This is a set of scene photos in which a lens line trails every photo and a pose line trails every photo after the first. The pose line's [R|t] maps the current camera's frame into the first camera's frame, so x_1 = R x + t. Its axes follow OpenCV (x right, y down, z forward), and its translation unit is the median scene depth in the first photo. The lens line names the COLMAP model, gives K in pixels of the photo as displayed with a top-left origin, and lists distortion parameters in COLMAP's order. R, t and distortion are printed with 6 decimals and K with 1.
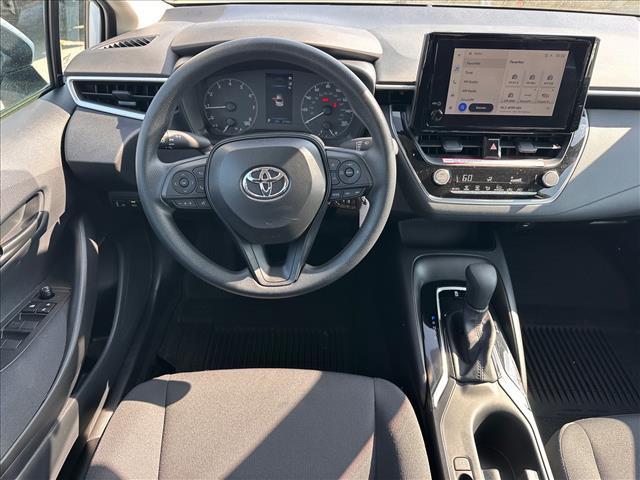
lens RADIAL K [[448.3, 0, 317.4], [0, 448.3, 240.7], [0, 0, 1]] dist [0.008564, -0.006901]
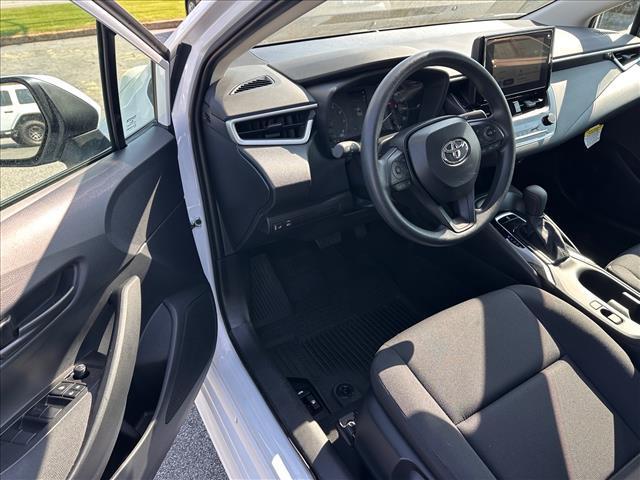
lens RADIAL K [[448.3, 0, 320.6], [0, 448.3, 238.7], [0, 0, 1]] dist [0.008564, -0.006901]
pose [[0.855942, -0.309702, 0.414062, -0.905288], [0.345574, 0.938307, -0.012550, -0.004790], [-0.384631, 0.153831, 0.910162, -0.034916]]
